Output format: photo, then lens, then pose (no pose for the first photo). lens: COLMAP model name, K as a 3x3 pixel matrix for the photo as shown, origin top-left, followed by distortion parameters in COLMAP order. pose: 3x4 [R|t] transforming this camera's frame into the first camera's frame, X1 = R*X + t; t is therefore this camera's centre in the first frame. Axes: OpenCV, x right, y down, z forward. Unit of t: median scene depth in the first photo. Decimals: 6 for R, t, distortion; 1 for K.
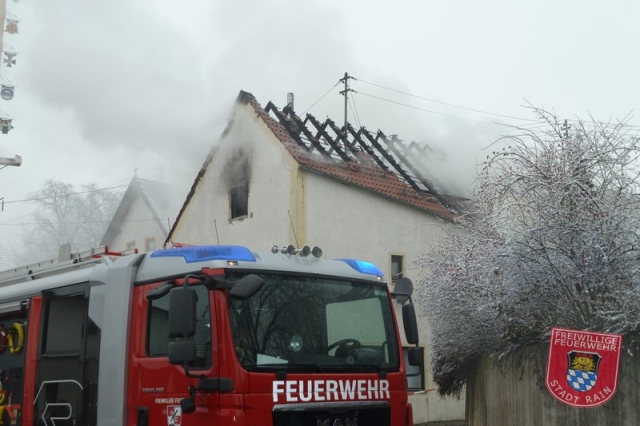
lens RADIAL K [[954.6, 0, 320.0], [0, 954.6, 213.0], [0, 0, 1]] dist [0.011555, 0.005206]
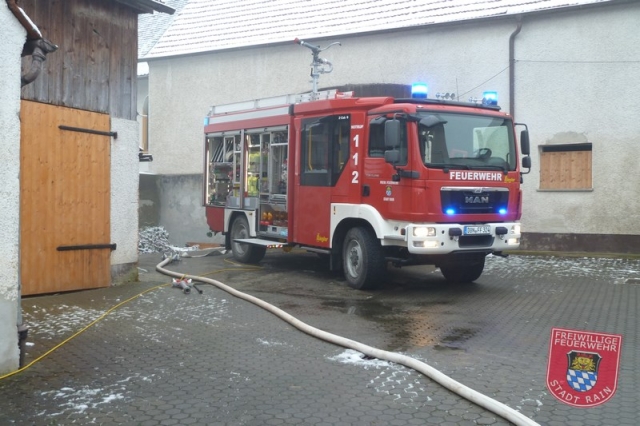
lens RADIAL K [[745.4, 0, 320.0], [0, 745.4, 213.0], [0, 0, 1]] dist [-0.008084, -0.005093]
pose [[0.981187, 0.044702, -0.187811, -0.005662], [-0.001659, 0.974740, 0.223338, -0.058306], [0.193050, -0.218824, 0.956477, -0.365290]]
